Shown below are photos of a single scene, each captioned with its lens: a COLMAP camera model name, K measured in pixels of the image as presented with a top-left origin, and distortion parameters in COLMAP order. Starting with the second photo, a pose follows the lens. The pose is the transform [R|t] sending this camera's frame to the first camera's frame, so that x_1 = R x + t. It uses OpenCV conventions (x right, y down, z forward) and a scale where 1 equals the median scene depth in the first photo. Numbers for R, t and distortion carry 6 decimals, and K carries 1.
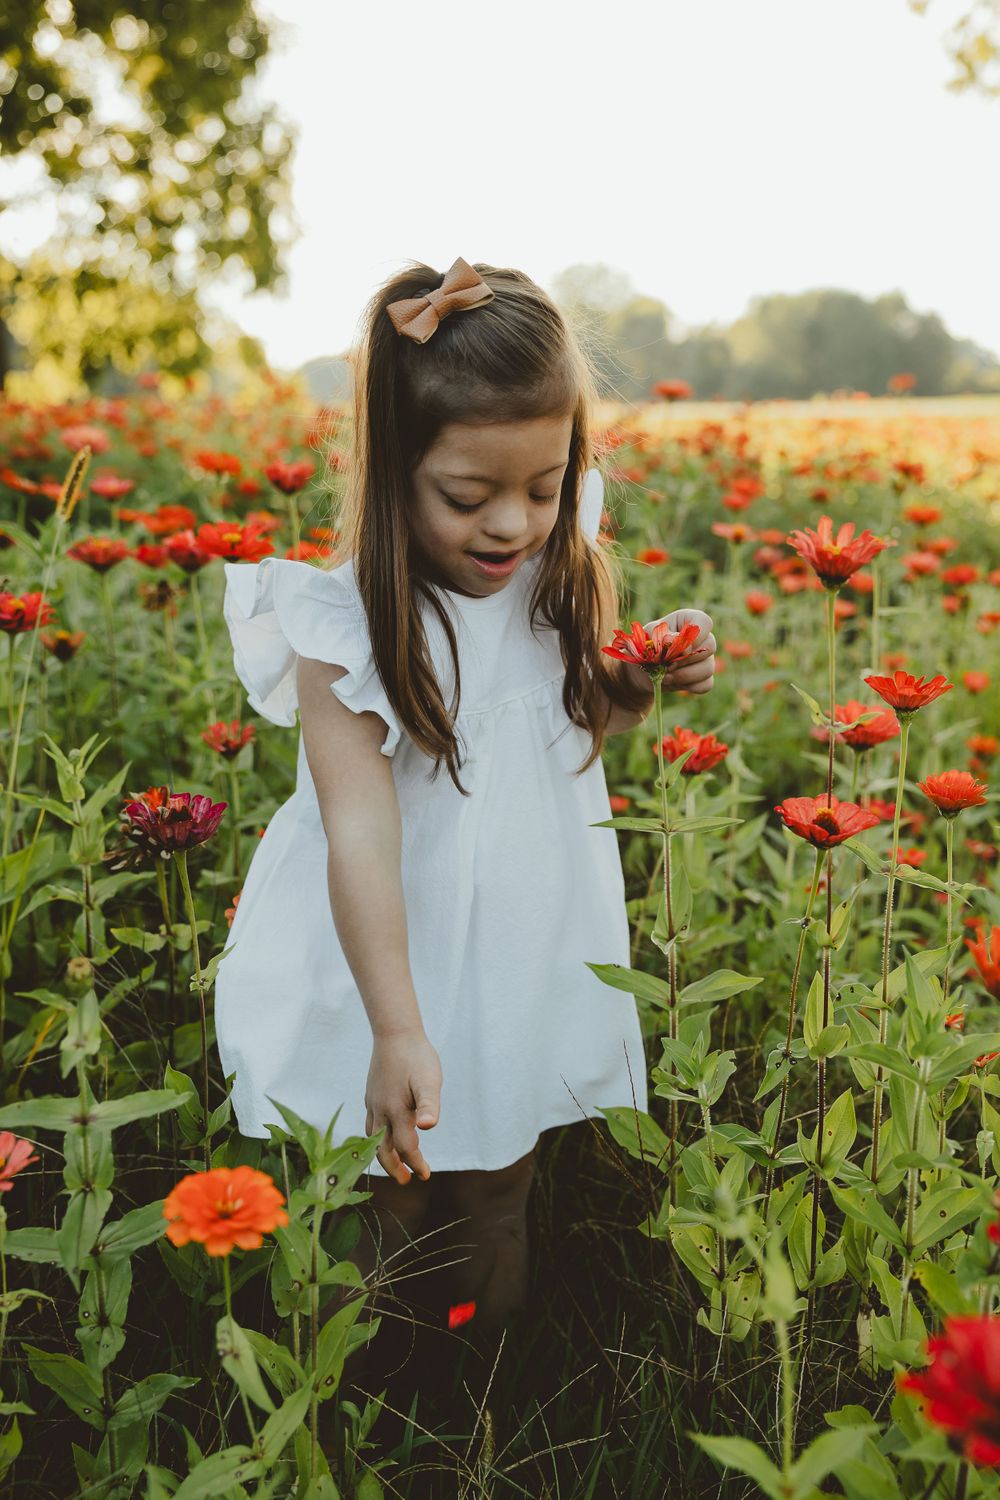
lens RADIAL K [[1664.8, 0, 488.7], [0, 1664.8, 753.5], [0, 0, 1]] dist [0.013996, 0.000000]
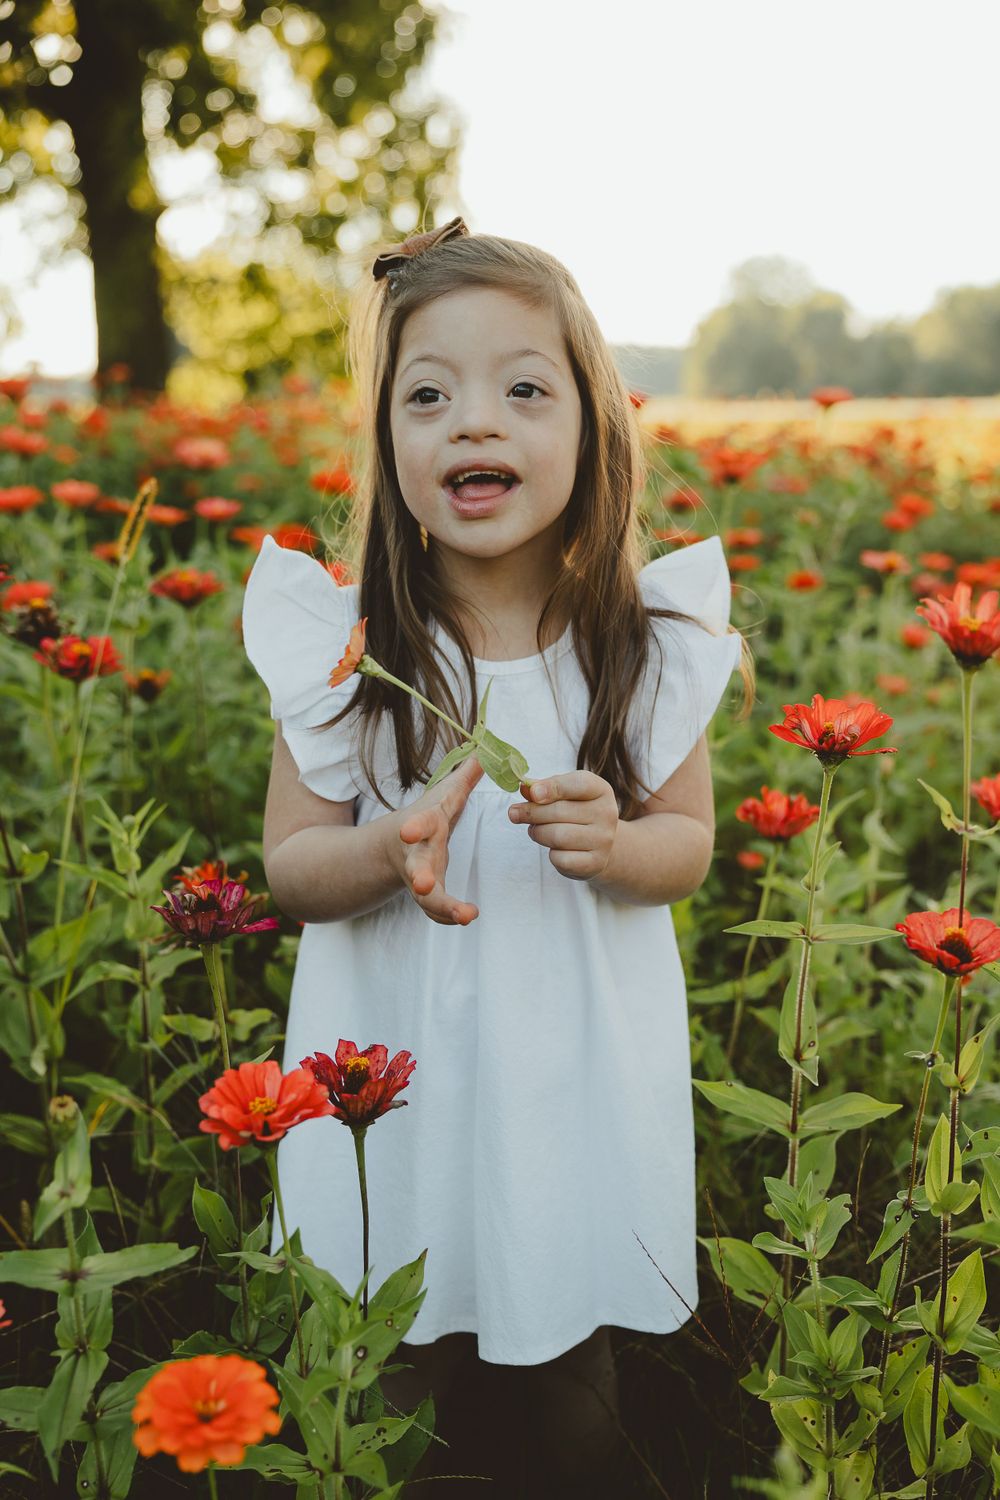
lens RADIAL K [[1687.6, 0, 500.7], [0, 1687.6, 794.7], [0, 0, 1]] dist [0.032259, 0.000000]
pose [[0.995722, 0.017960, -0.090633, 0.034436], [-0.016046, 0.999633, 0.021811, -0.033883], [0.090992, -0.020263, 0.995645, 0.091166]]
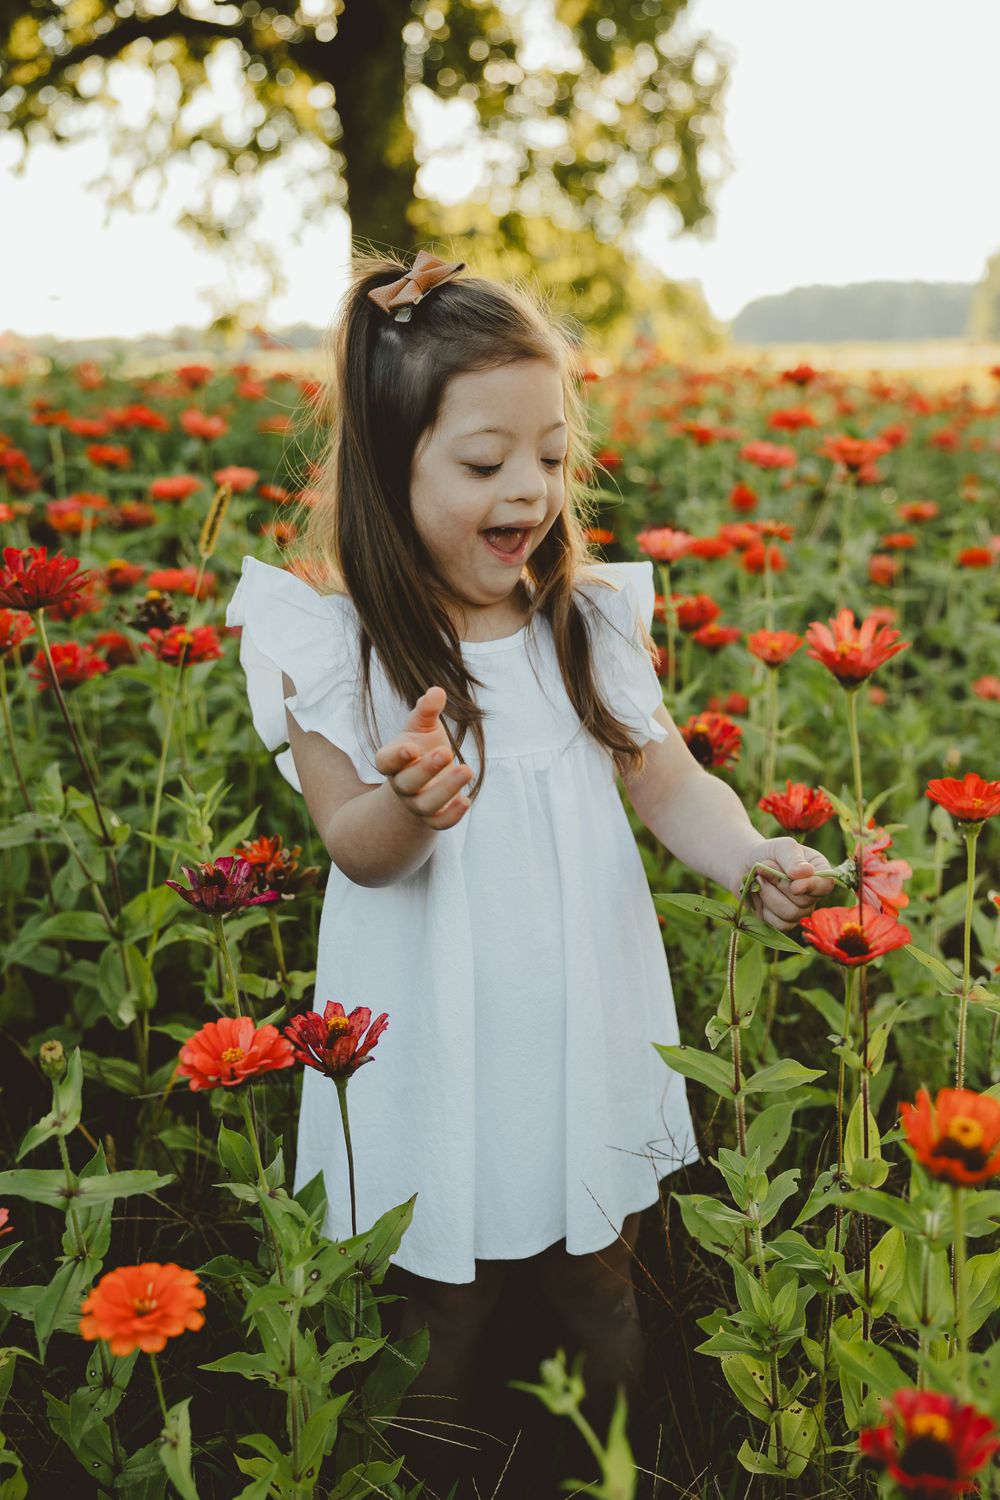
lens RADIAL K [[1749.1, 0, 492.0], [0, 1749.1, 747.0], [0, 0, 1]] dist [0.025026, 0.000000]
pose [[0.968359, 0.036750, -0.246839, 0.167173], [-0.032093, 0.999223, 0.022862, -0.054977], [0.247488, -0.014217, 0.968787, 0.013559]]
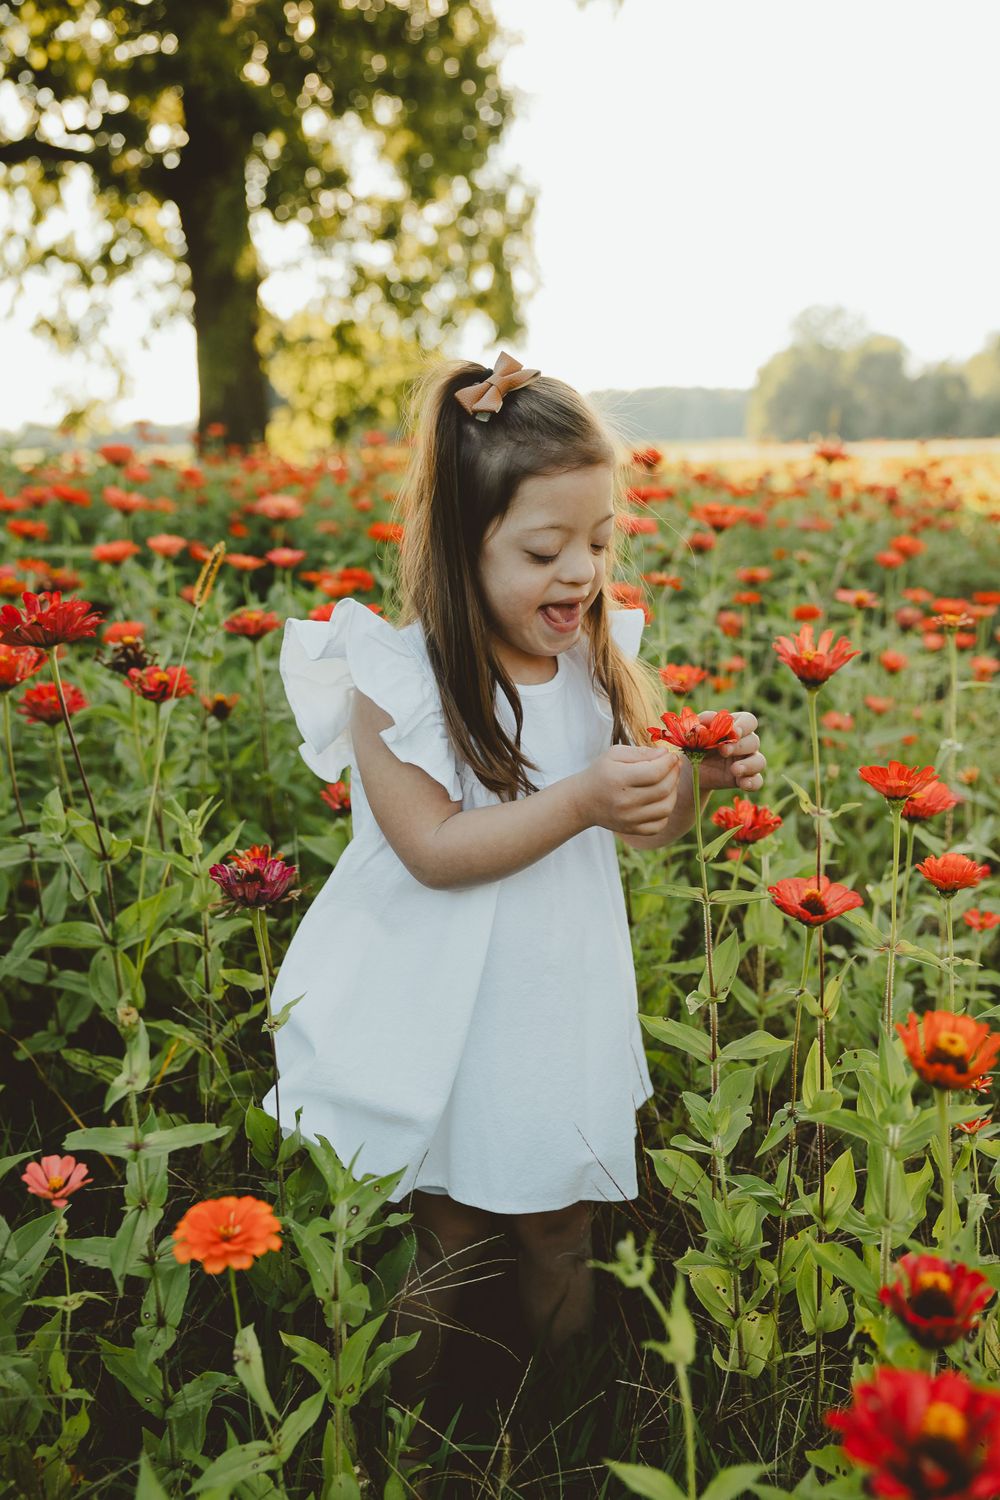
lens RADIAL K [[1599.7, 0, 487.7], [0, 1599.7, 738.8], [0, 0, 1]] dist [0.016517, 0.000000]
pose [[0.988988, 0.011115, -0.147578, 0.100398], [-0.014603, 0.999639, -0.022571, -0.026559], [0.147273, 0.024477, 0.988793, -0.045869]]
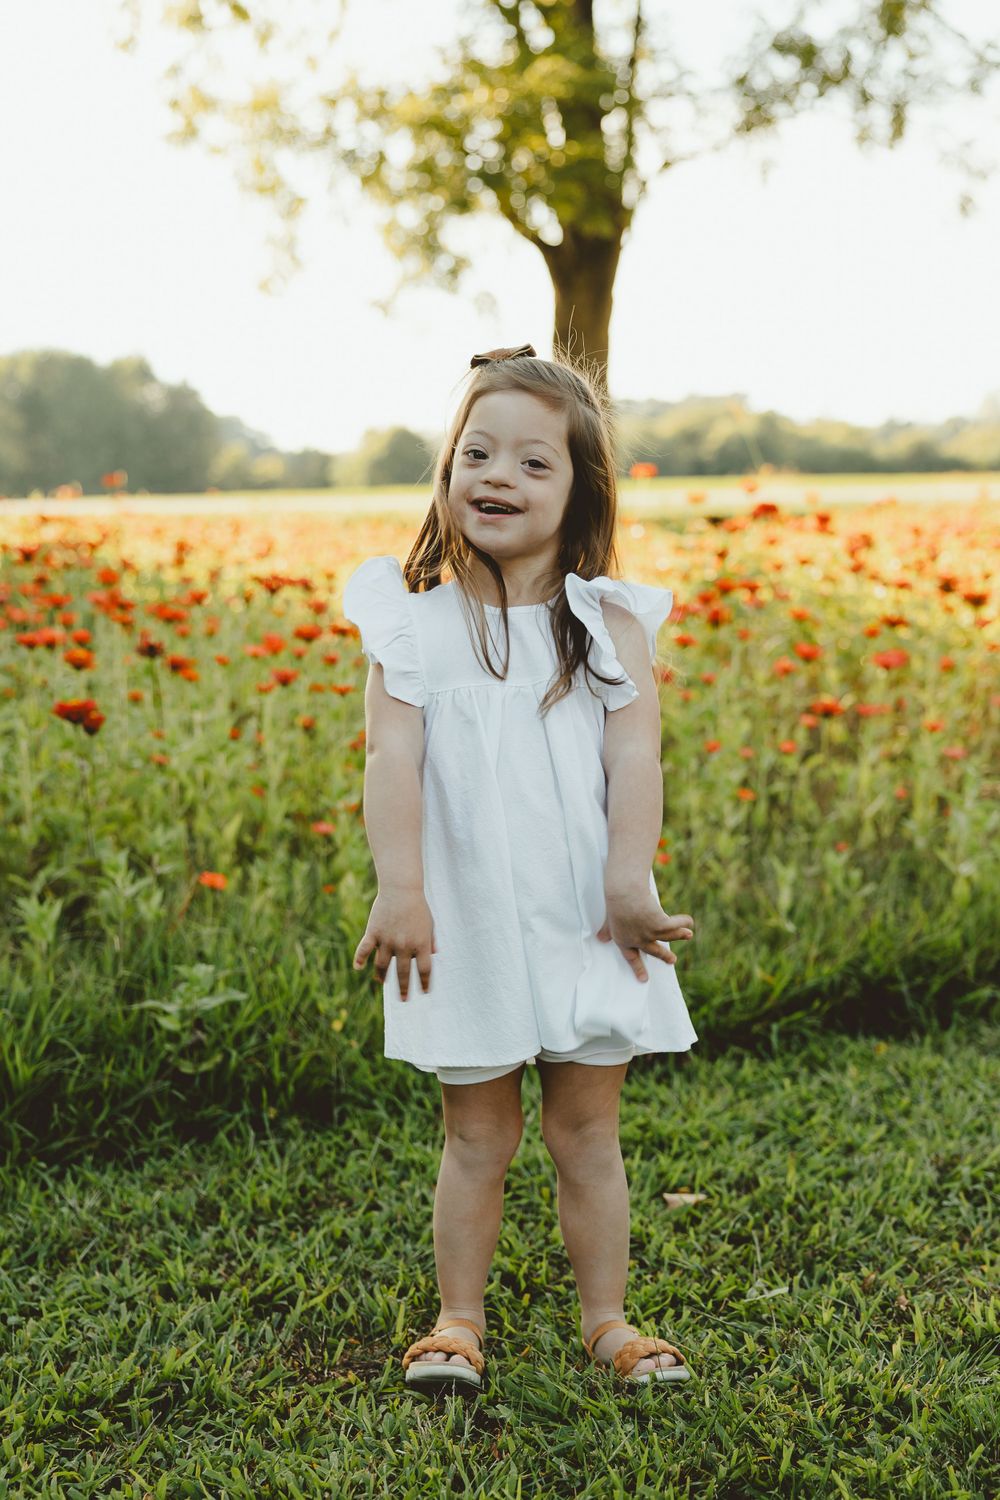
lens RADIAL K [[2401.8, 0, 529.5], [0, 2401.8, 758.0], [0, 0, 1]] dist [0.126862, 0.000000]
pose [[0.926092, -0.044811, 0.374628, -0.433621], [0.082117, 0.993058, -0.084212, 0.492907], [-0.368254, 0.108752, 0.923343, -2.361122]]
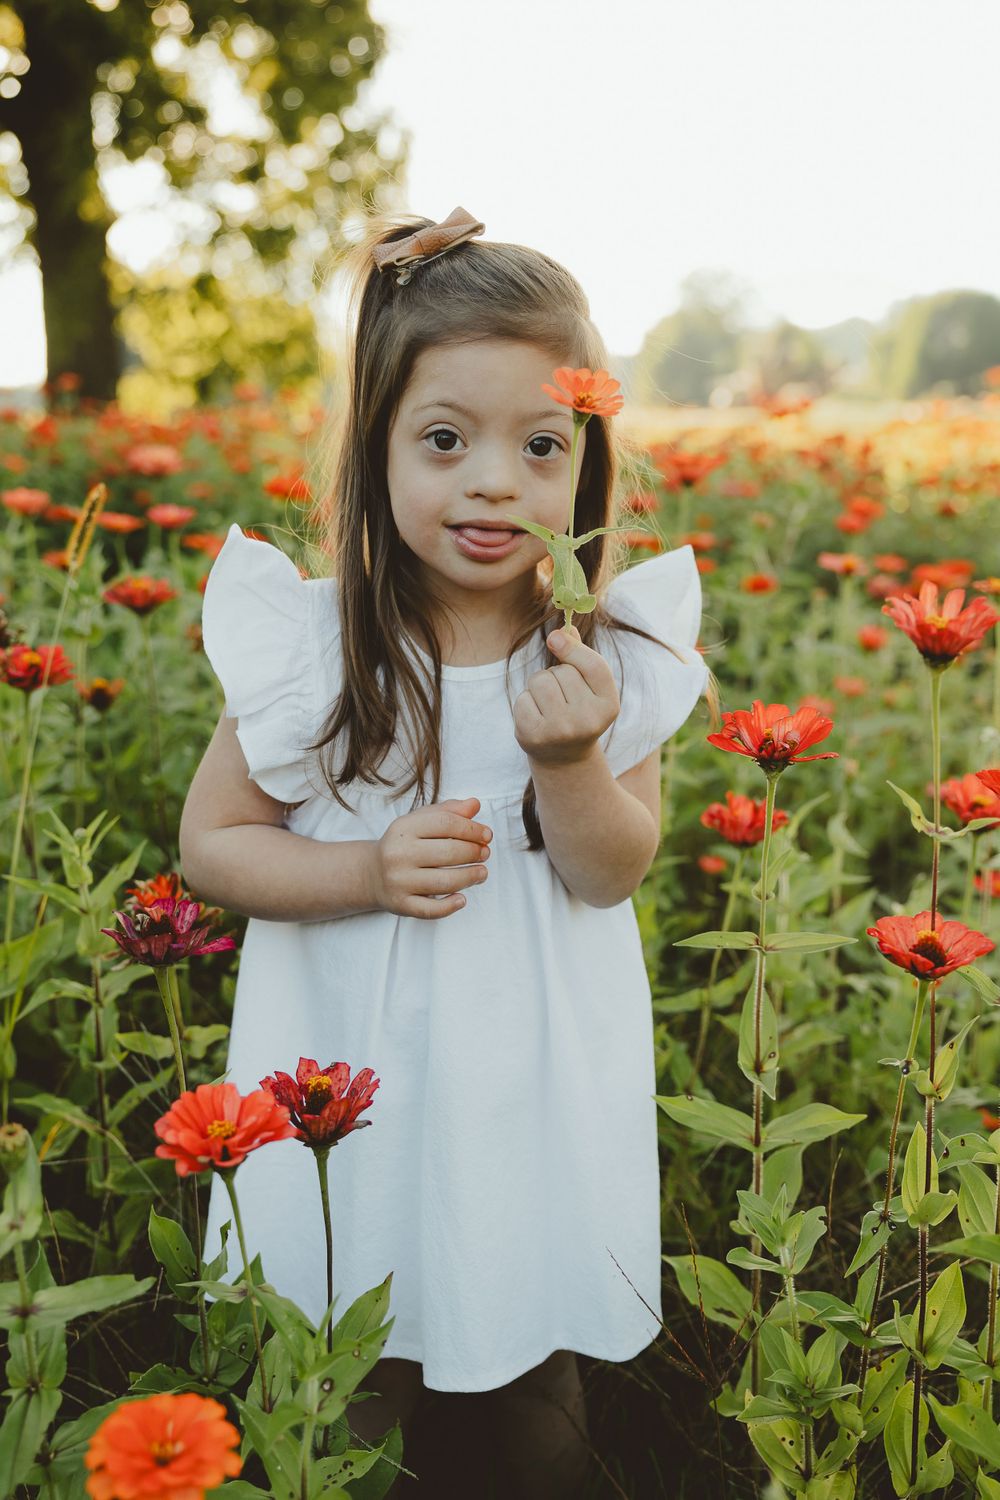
lens RADIAL K [[1687.0, 0, 510.6], [0, 1687.0, 755.6], [0, 0, 1]] dist [0.024108, 0.000000]
pose [[0.998261, 0.003796, -0.058826, 0.030481], [-0.004078, 0.999981, -0.004667, -0.034559], [0.058807, 0.004899, 0.998257, 0.105351]]
